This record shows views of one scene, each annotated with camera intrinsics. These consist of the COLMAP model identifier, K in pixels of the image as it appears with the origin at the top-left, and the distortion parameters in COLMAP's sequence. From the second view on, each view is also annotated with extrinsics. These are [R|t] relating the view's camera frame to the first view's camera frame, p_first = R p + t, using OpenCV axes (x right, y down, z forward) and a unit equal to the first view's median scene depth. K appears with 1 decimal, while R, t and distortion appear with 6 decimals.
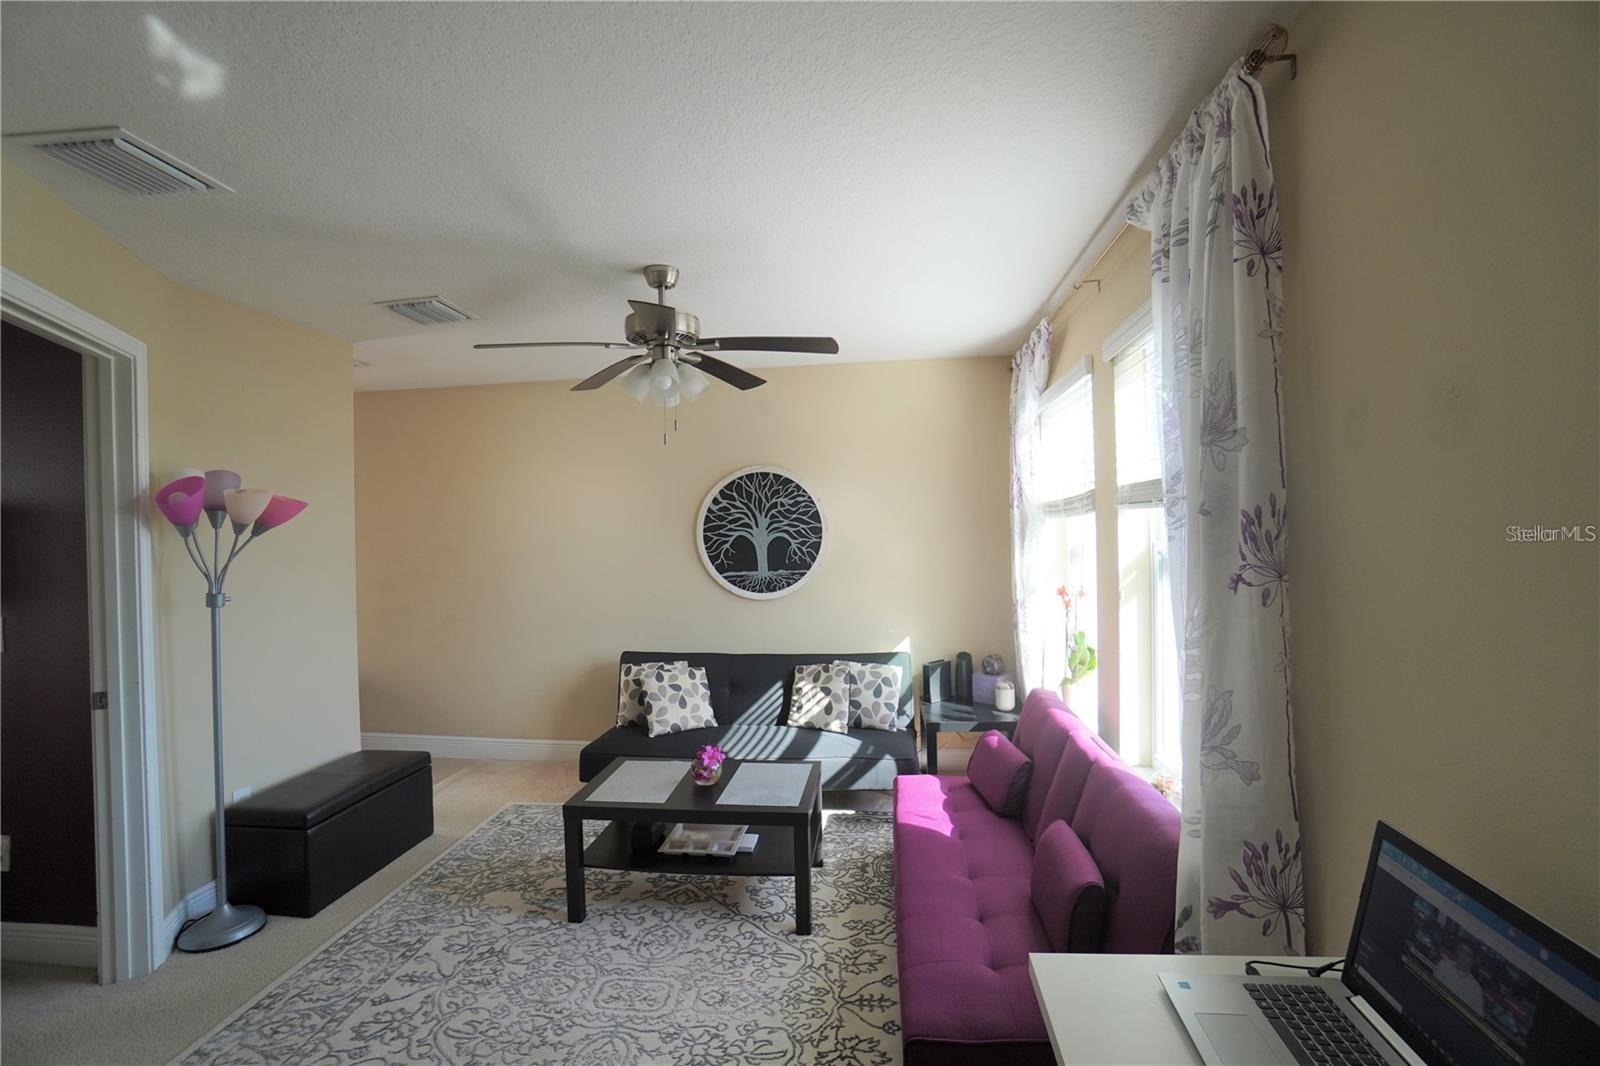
lens RADIAL K [[713.4, 0, 810.1], [0, 713.4, 537.6], [0, 0, 1]] dist [-0.014530, 0.007458]
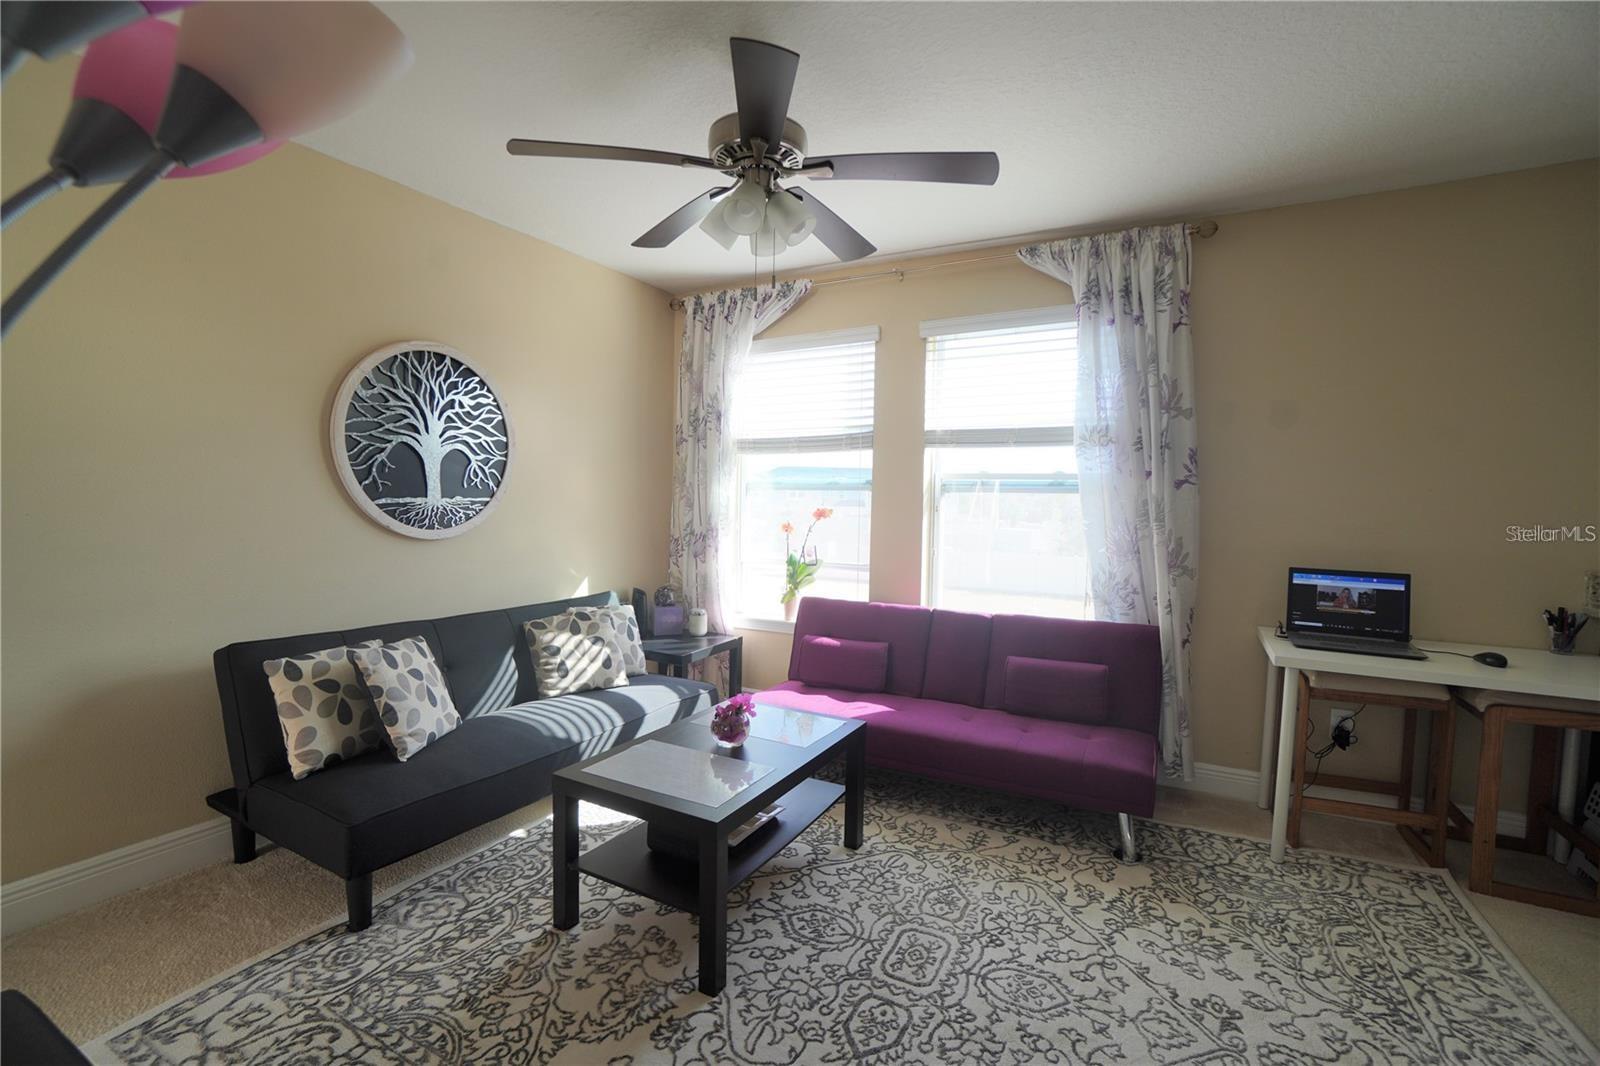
lens RADIAL K [[713.4, 0, 802.3], [0, 713.4, 517.1], [0, 0, 1]] dist [-0.014530, 0.007458]
pose [[0.367683, 0.006966, 0.929925, -0.569642], [-0.015635, 0.999877, -0.001308, 0.061087], [-0.929820, -0.014058, 0.367746, 0.424124]]
